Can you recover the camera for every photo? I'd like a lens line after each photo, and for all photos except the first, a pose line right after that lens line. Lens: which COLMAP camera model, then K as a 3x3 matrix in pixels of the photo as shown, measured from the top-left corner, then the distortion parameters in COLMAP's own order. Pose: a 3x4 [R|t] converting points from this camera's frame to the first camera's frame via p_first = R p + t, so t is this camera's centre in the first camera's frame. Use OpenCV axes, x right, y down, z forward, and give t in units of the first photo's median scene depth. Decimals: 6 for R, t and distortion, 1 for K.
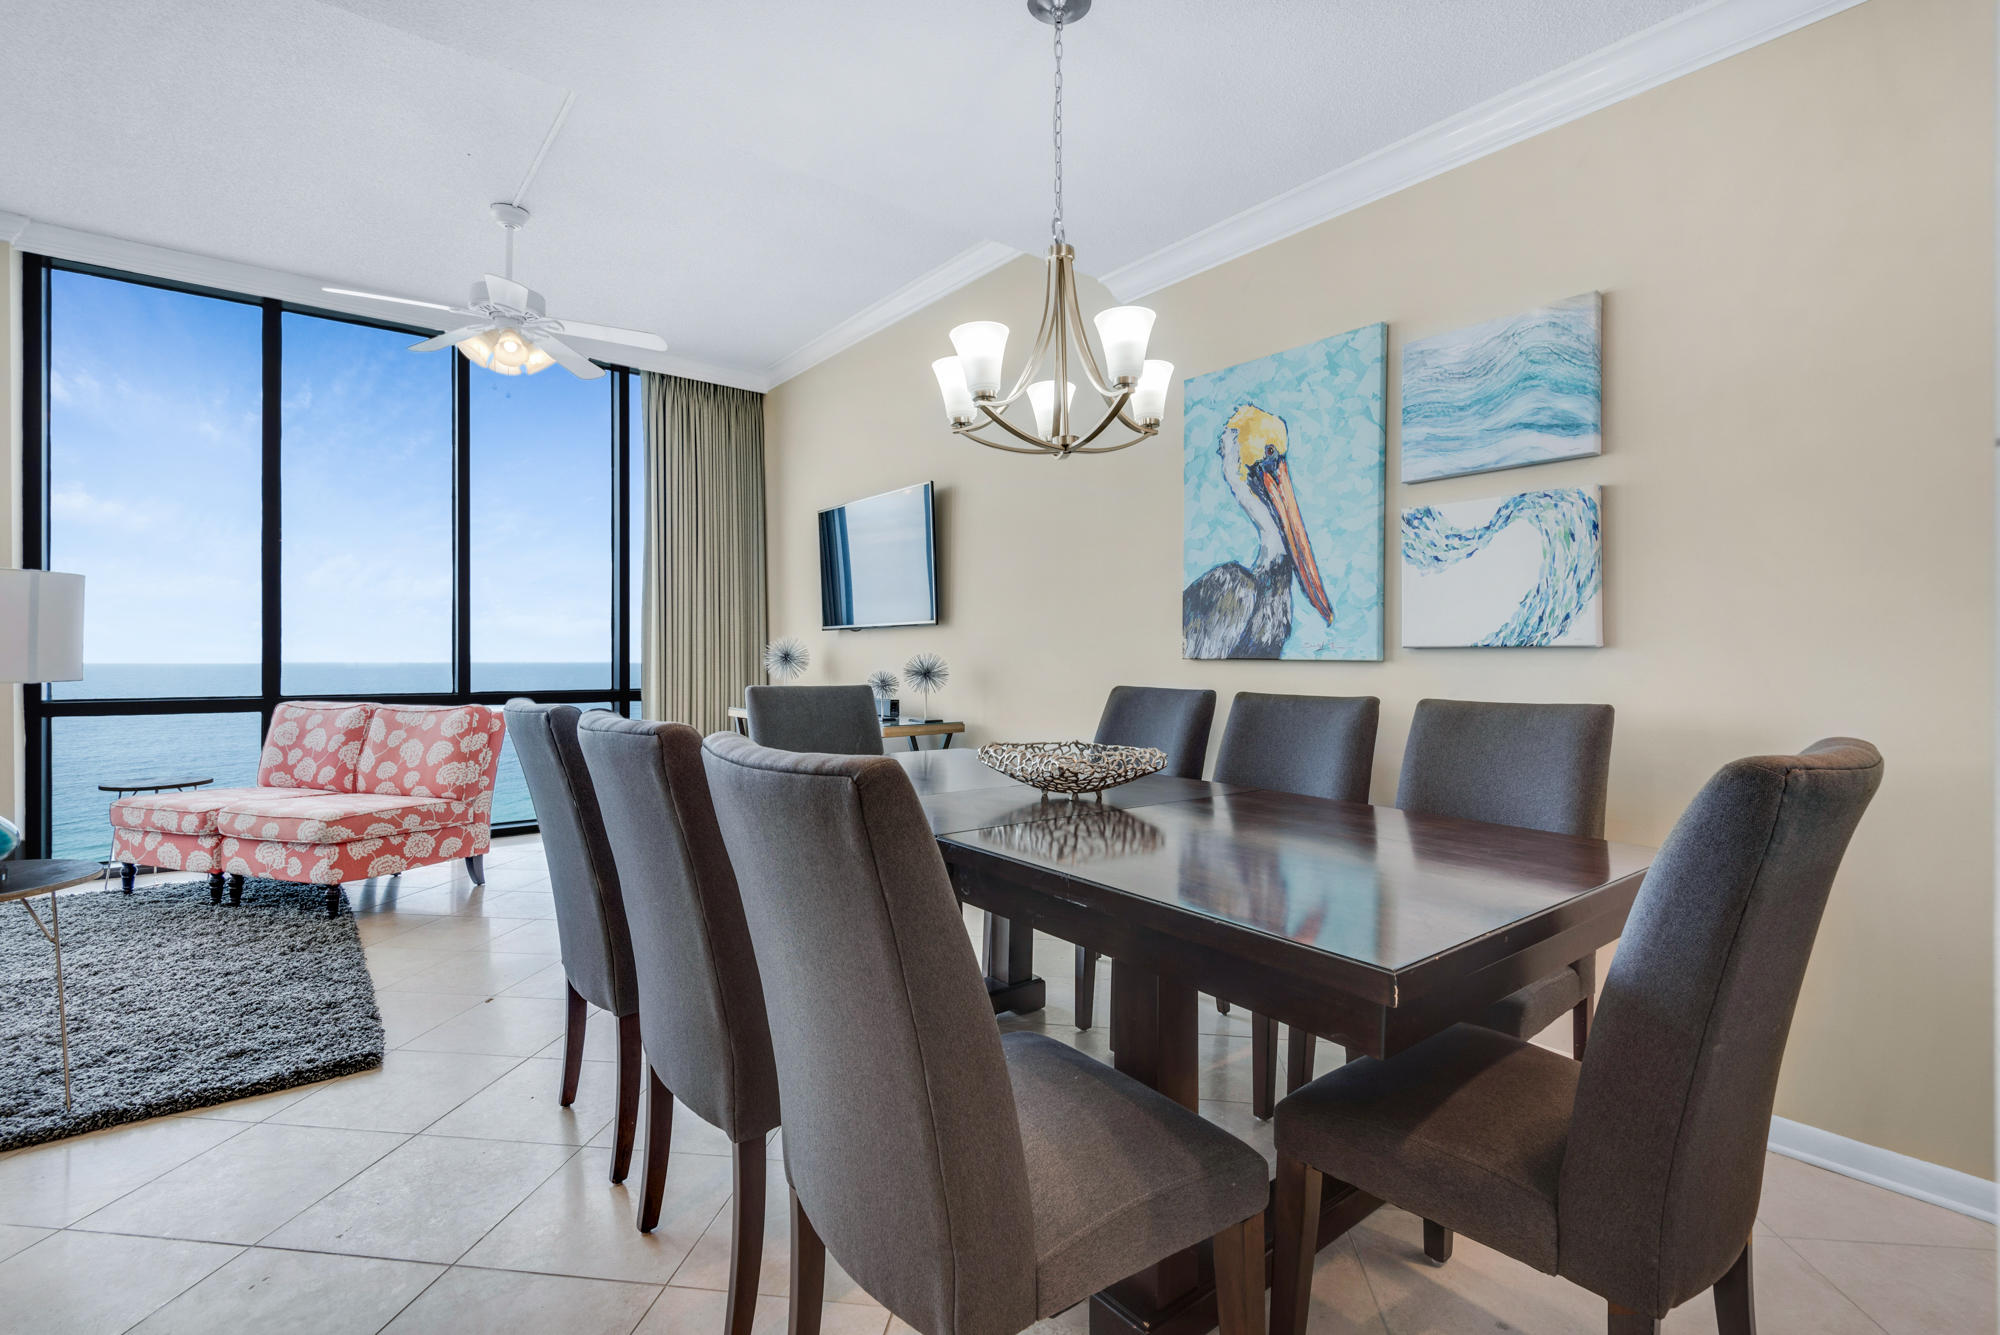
lens RADIAL K [[920.6, 0, 1000.3], [0, 920.6, 661.6], [0, 0, 1]] dist [0.020160, -0.011713]
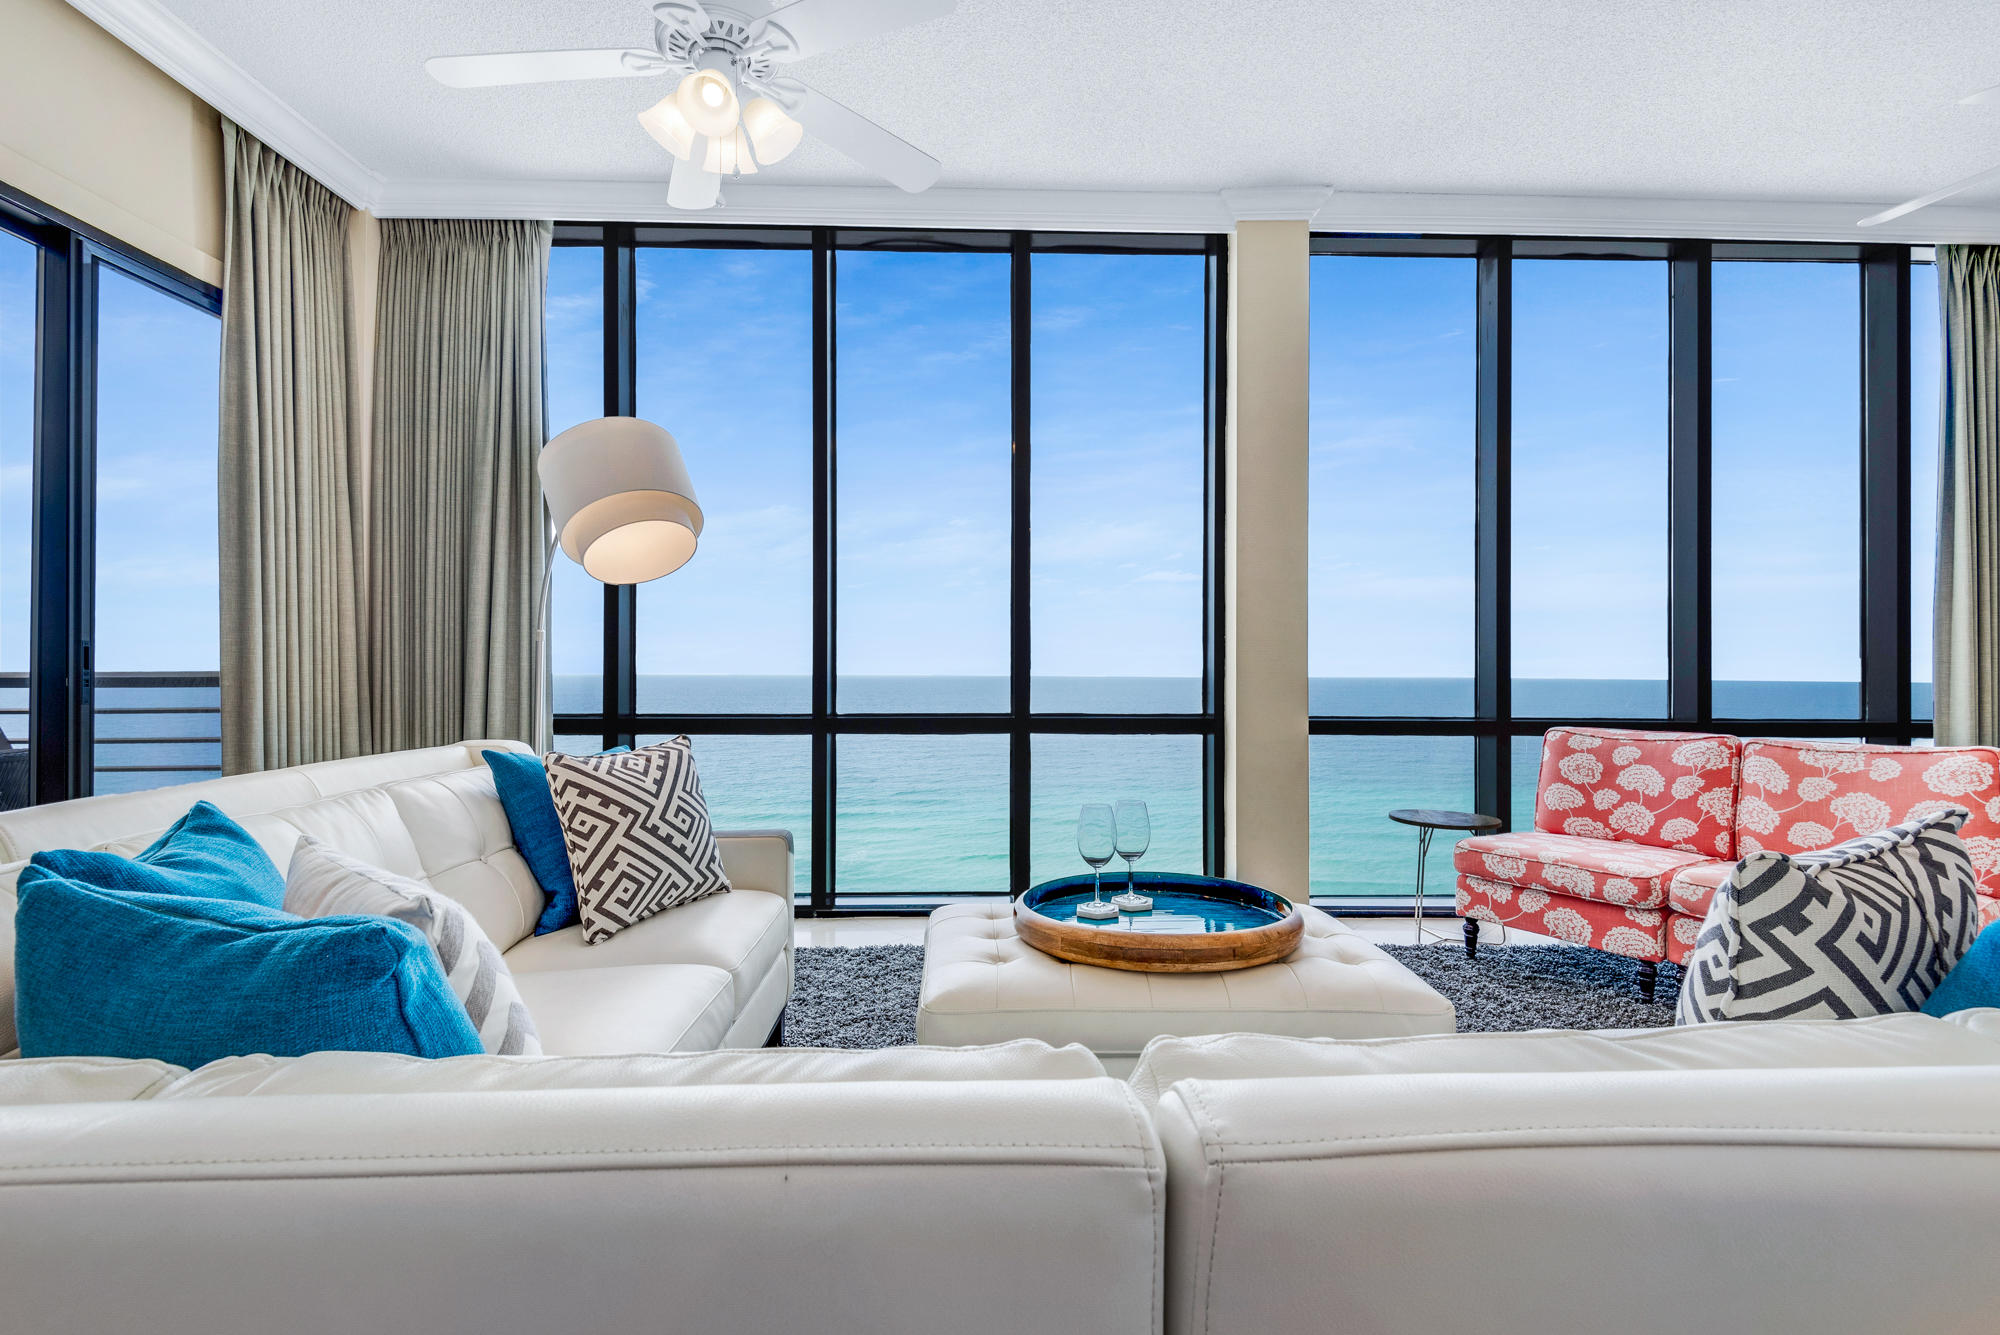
lens RADIAL K [[920.6, 0, 1002.7], [0, 920.6, 667.4], [0, 0, 1]] dist [0.020160, -0.011713]
pose [[0.803520, 0.000175, -0.595278, -0.714697], [-0.005147, 0.999965, -0.006655, -0.000398], [0.595256, 0.008411, 0.803492, 0.075556]]
